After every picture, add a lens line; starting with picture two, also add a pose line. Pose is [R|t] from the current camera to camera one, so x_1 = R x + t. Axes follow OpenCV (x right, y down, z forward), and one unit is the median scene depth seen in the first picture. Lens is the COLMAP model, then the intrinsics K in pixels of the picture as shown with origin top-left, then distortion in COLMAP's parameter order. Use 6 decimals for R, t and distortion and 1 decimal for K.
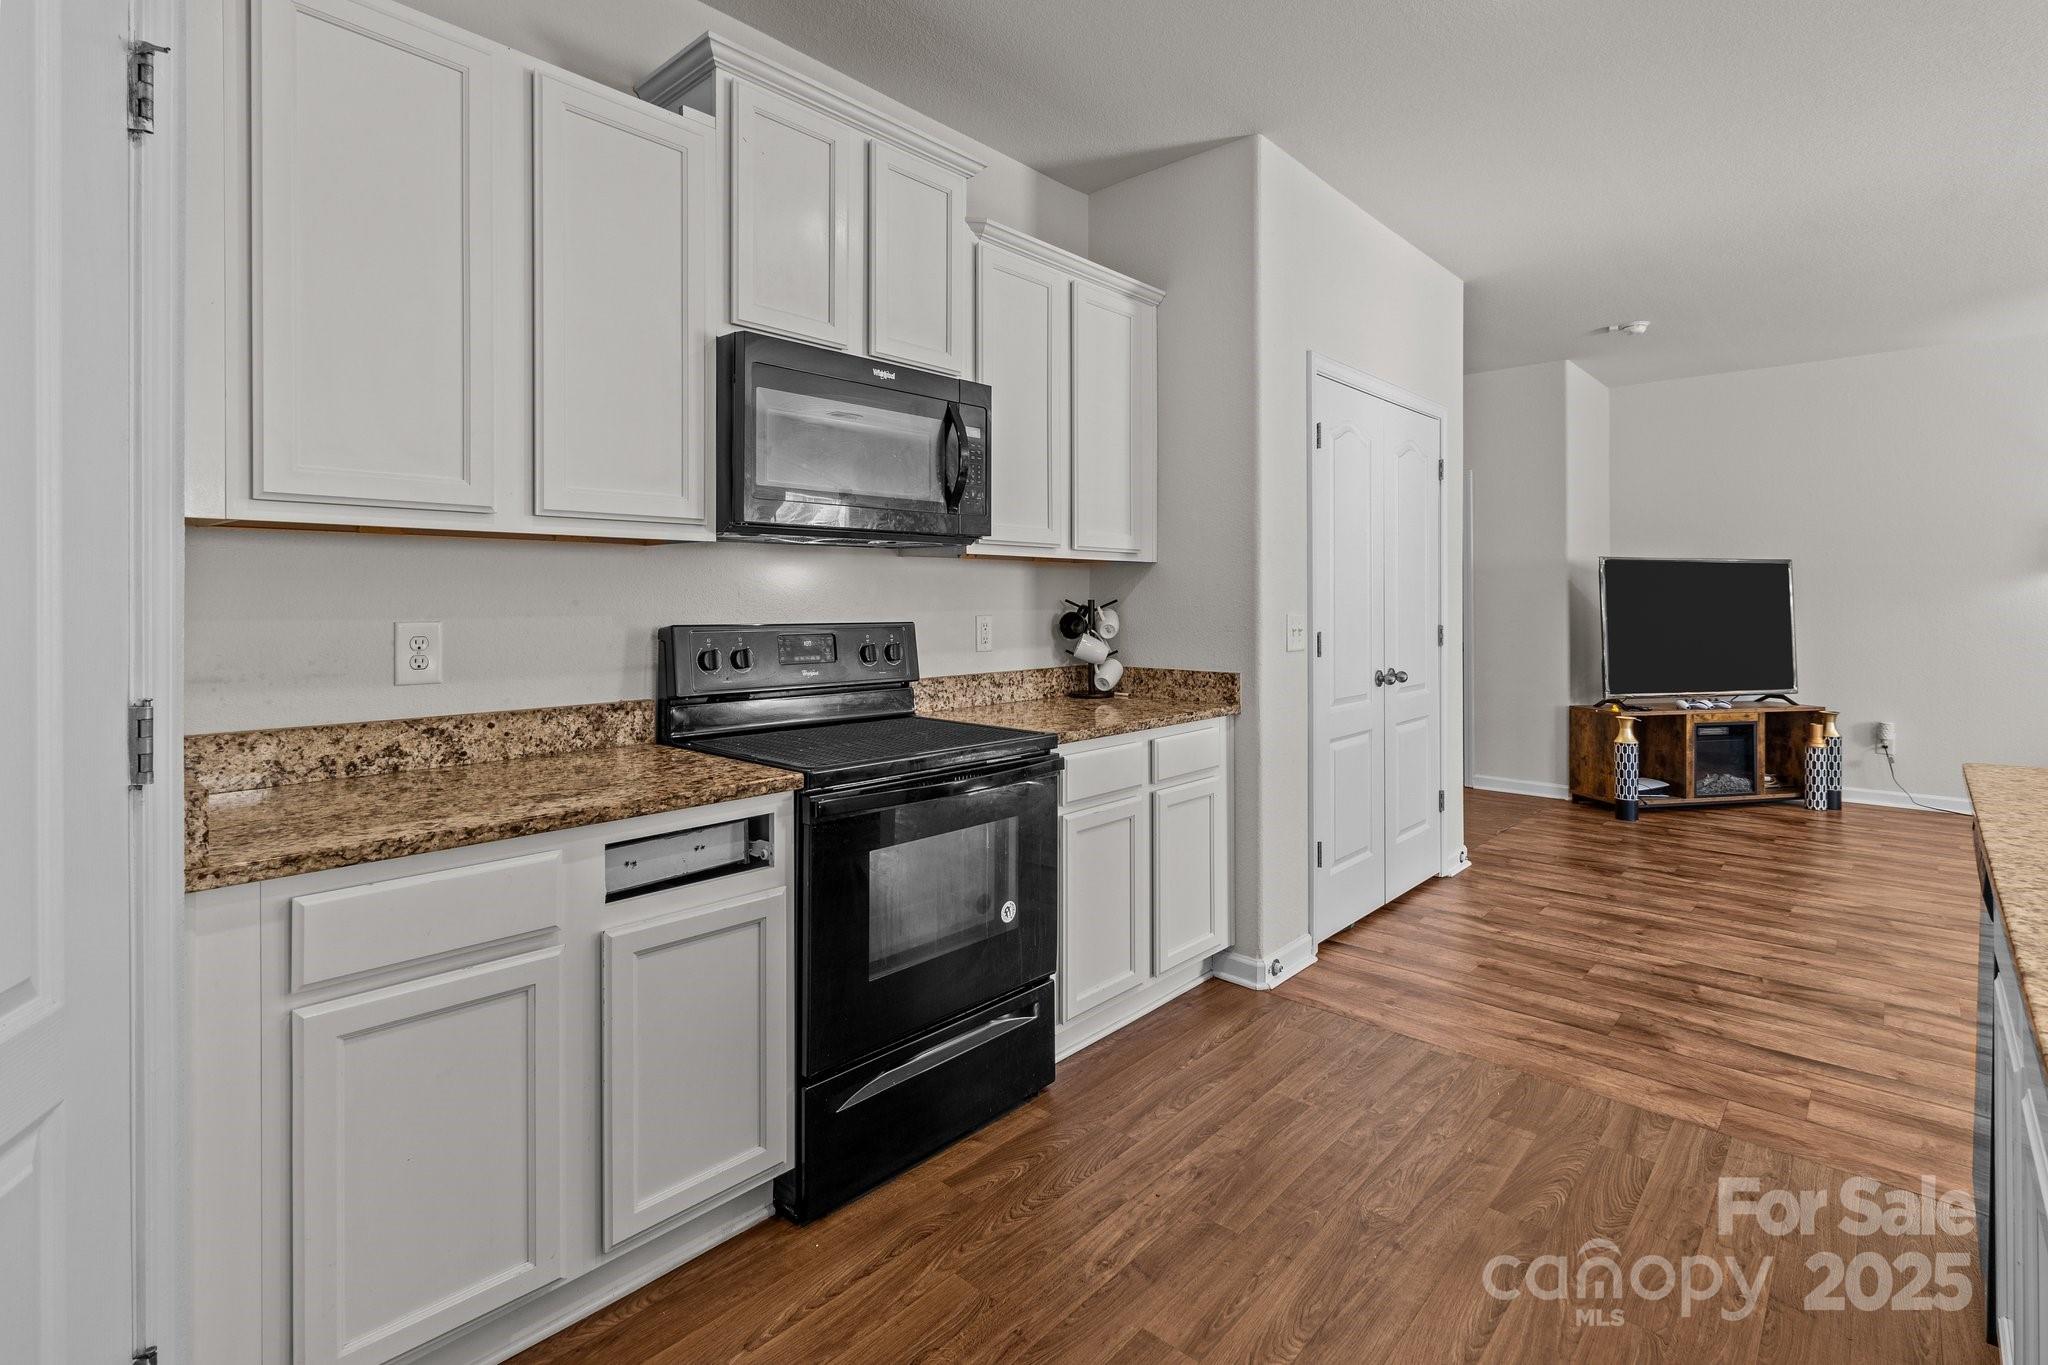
lens RADIAL K [[964.7, 0, 1046.1], [0, 964.7, 597.3], [0, 0, 1]] dist [0.000311, 0.000103]
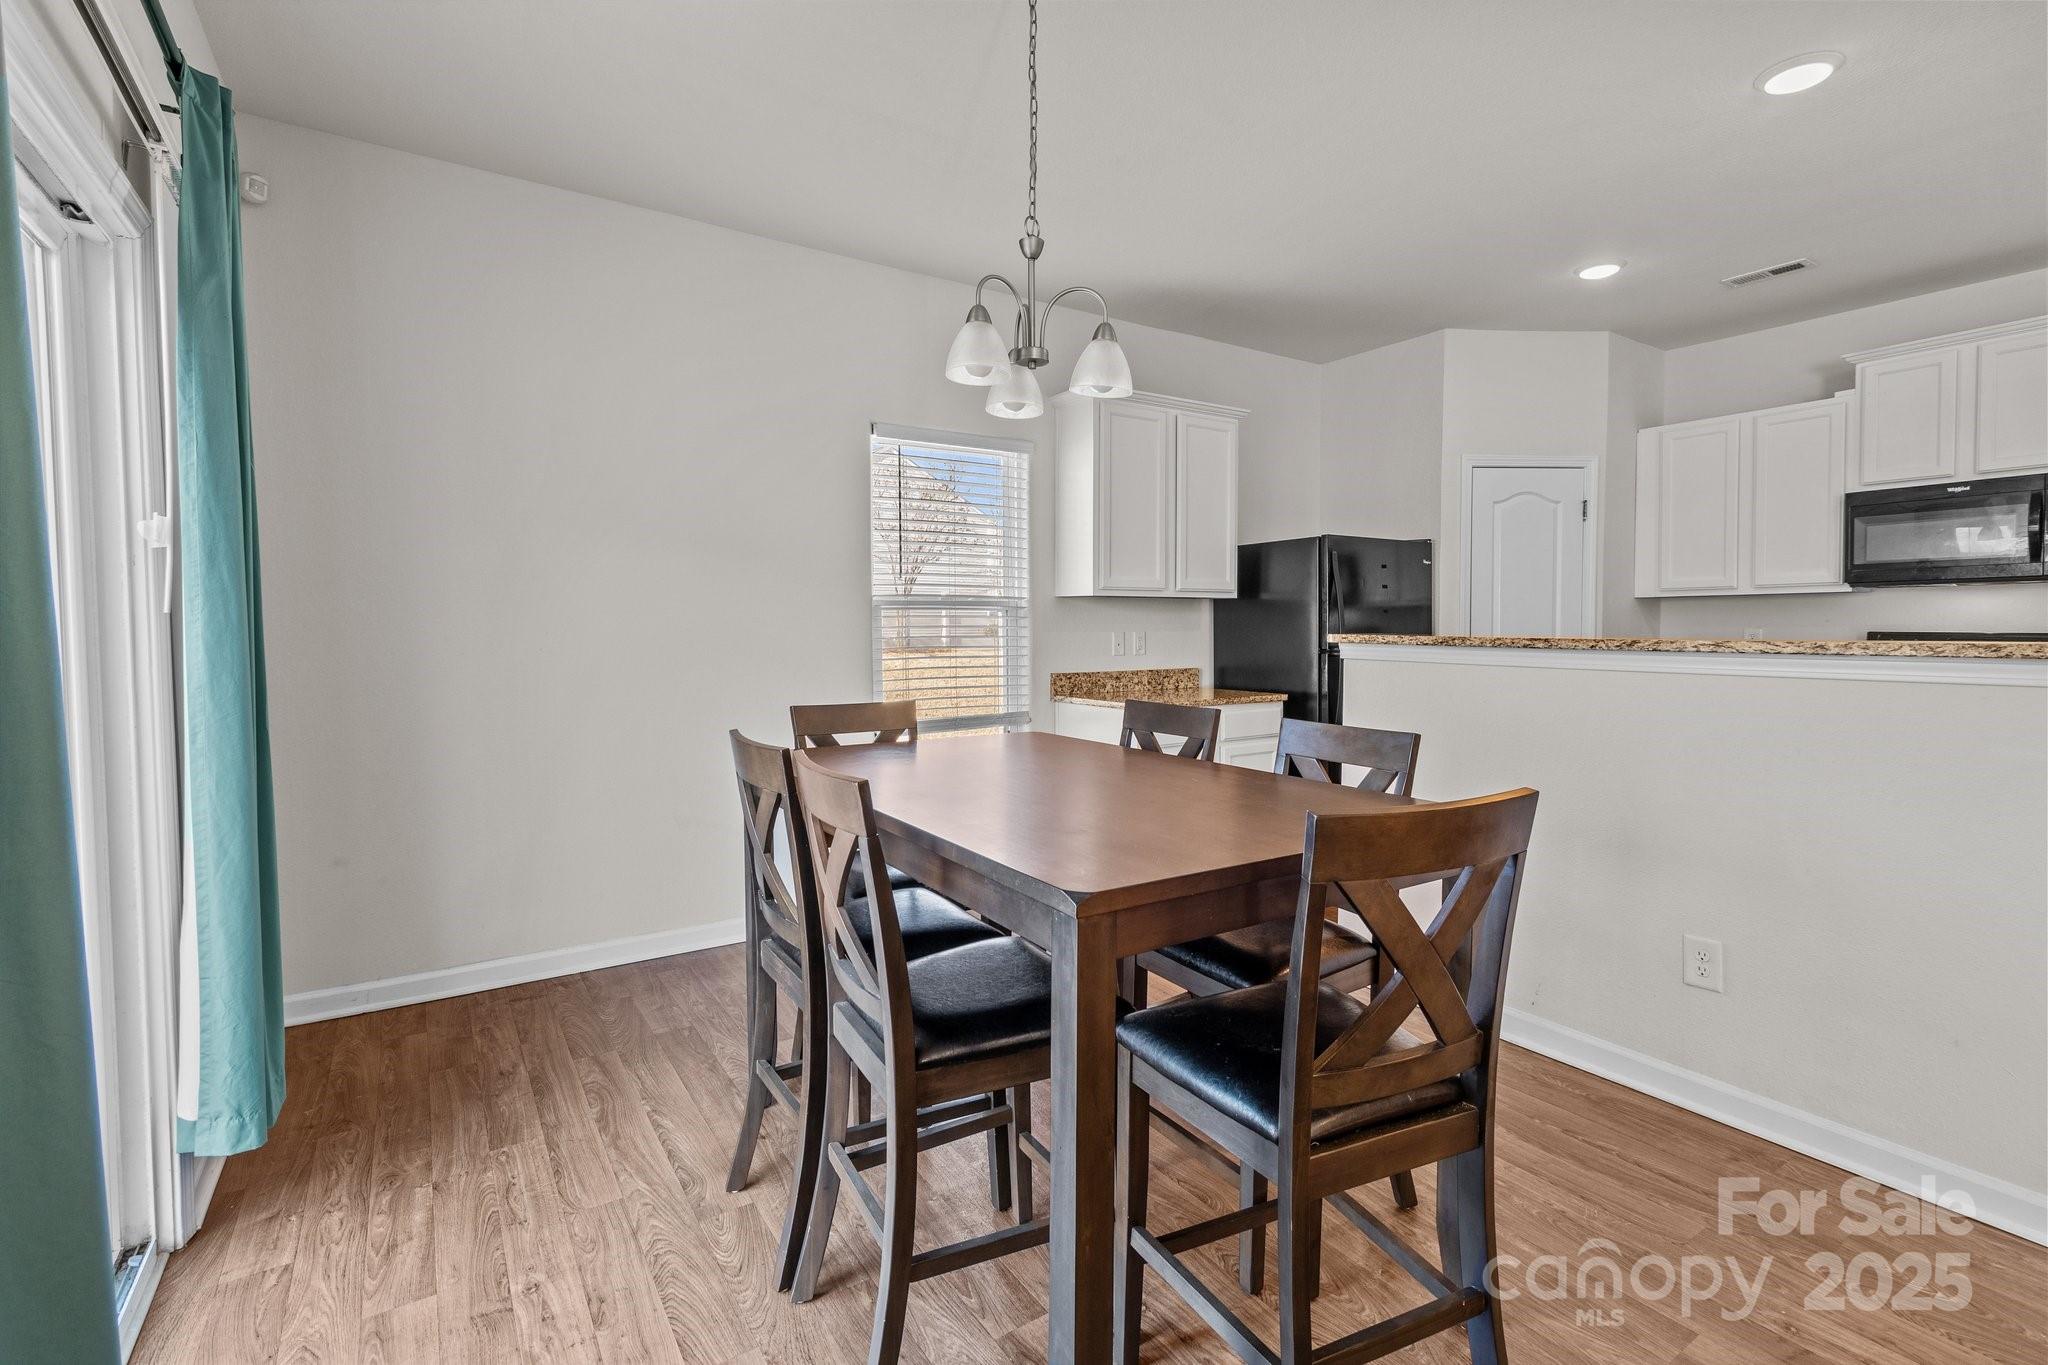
lens RADIAL K [[942.0, 0, 1045.4], [0, 942.0, 647.7], [0, 0, 1]] dist [0.000516, 0.000320]
pose [[-0.248868, 0.024452, -0.968229, 1.614575], [0.008304, 0.999698, 0.023112, 0.001858], [0.968502, -0.002289, -0.248996, -0.147585]]
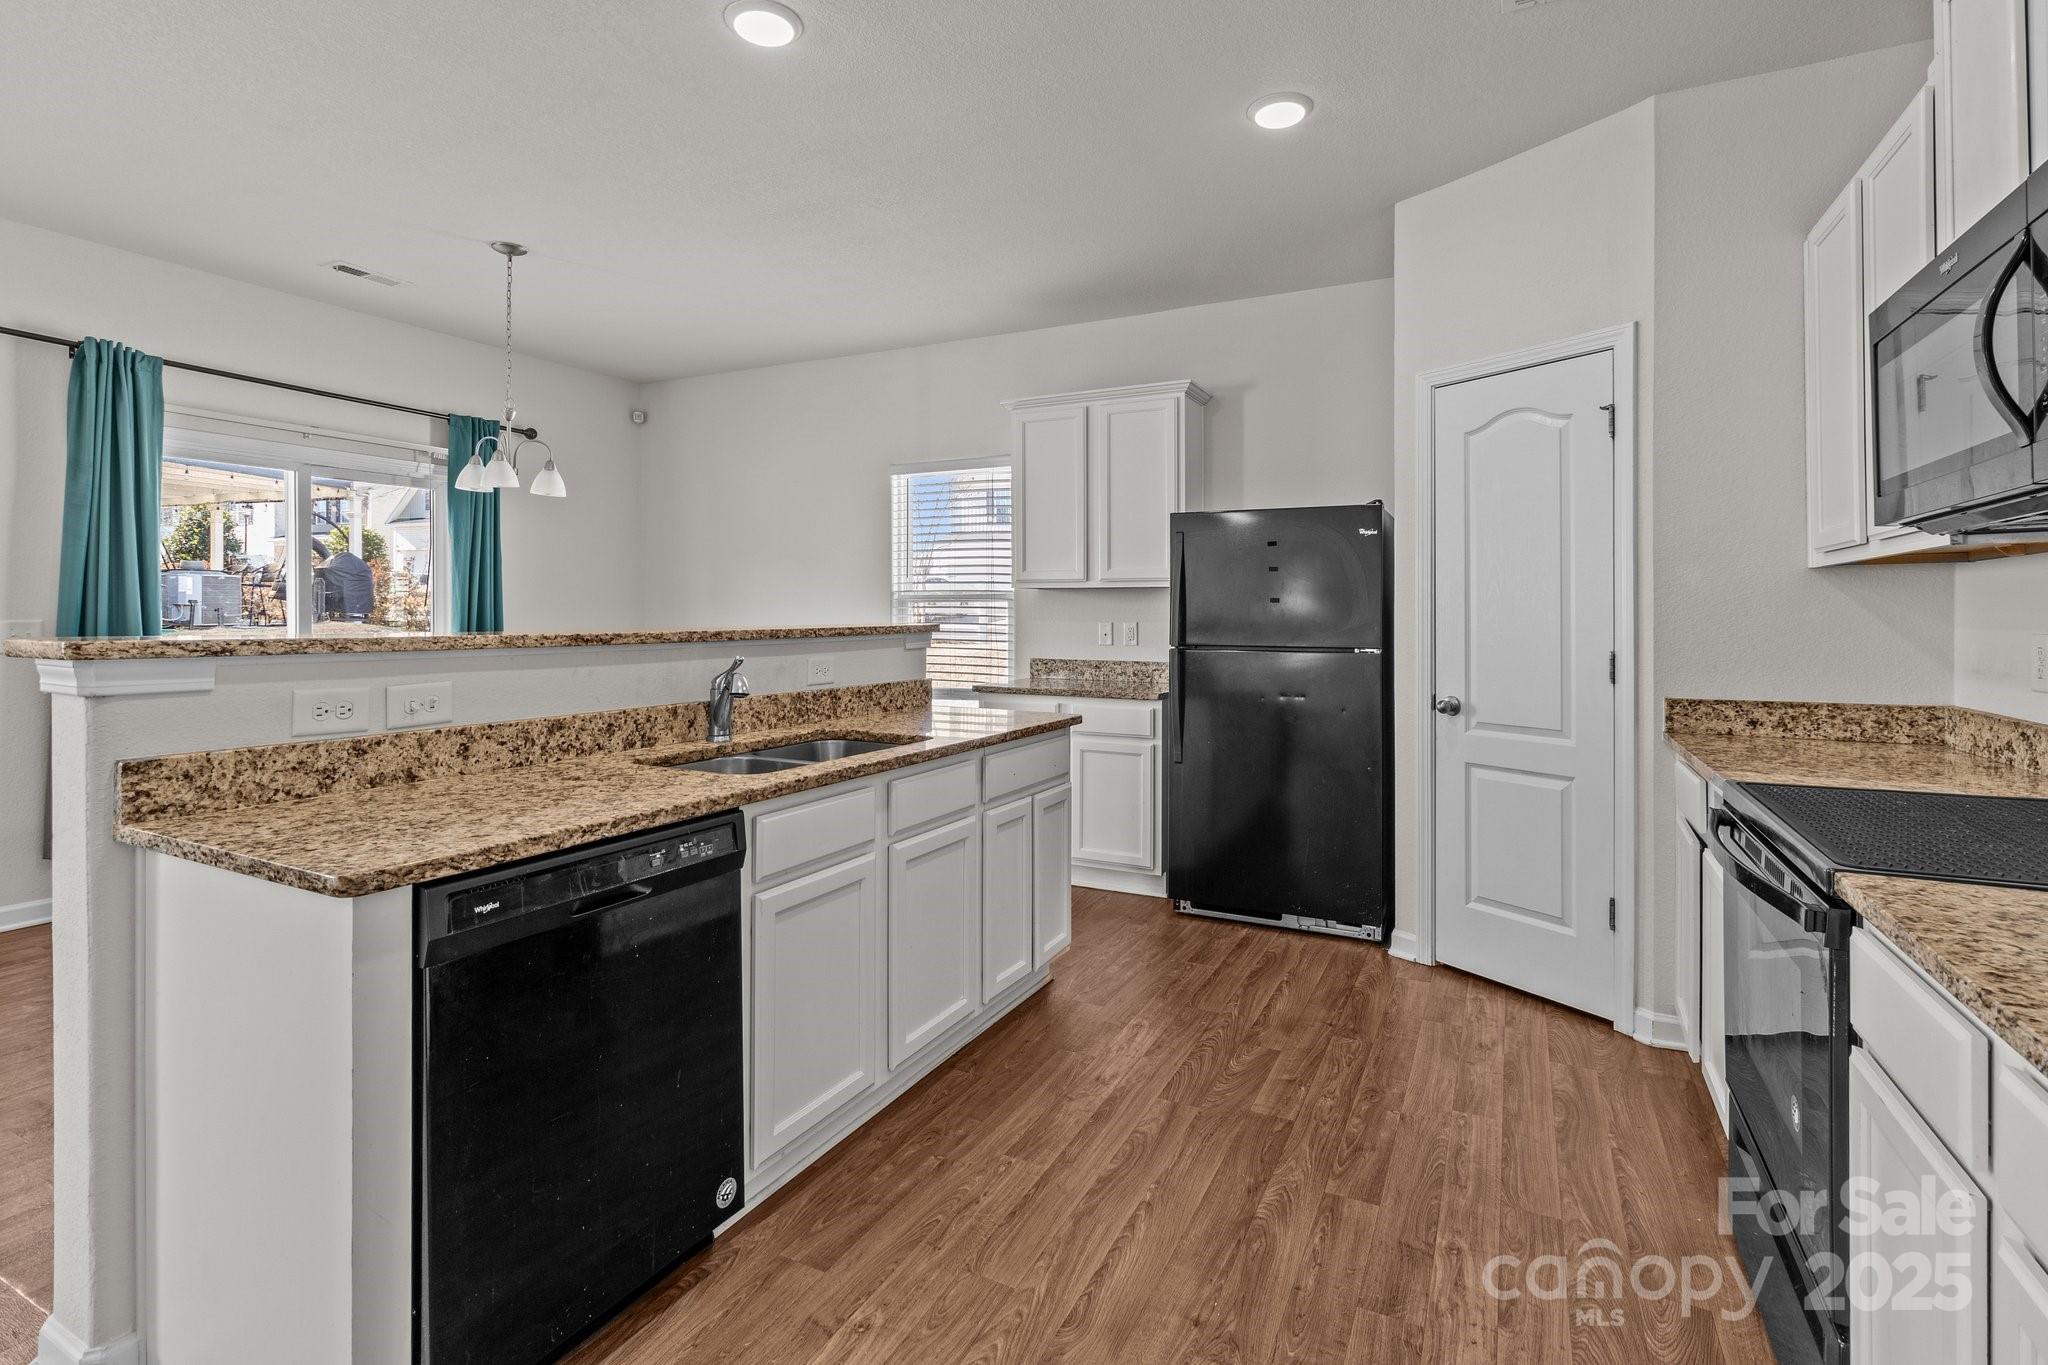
lens RADIAL K [[958.9, 0, 1044.6], [0, 958.9, 609.0], [0, 0, 1]] dist [0.001987, 0.000817]
pose [[-0.964872, -0.002566, -0.262707, 0.500741], [-0.000310, 0.999963, -0.008629, 0.004879], [0.262719, -0.008244, -0.964837, 1.244587]]
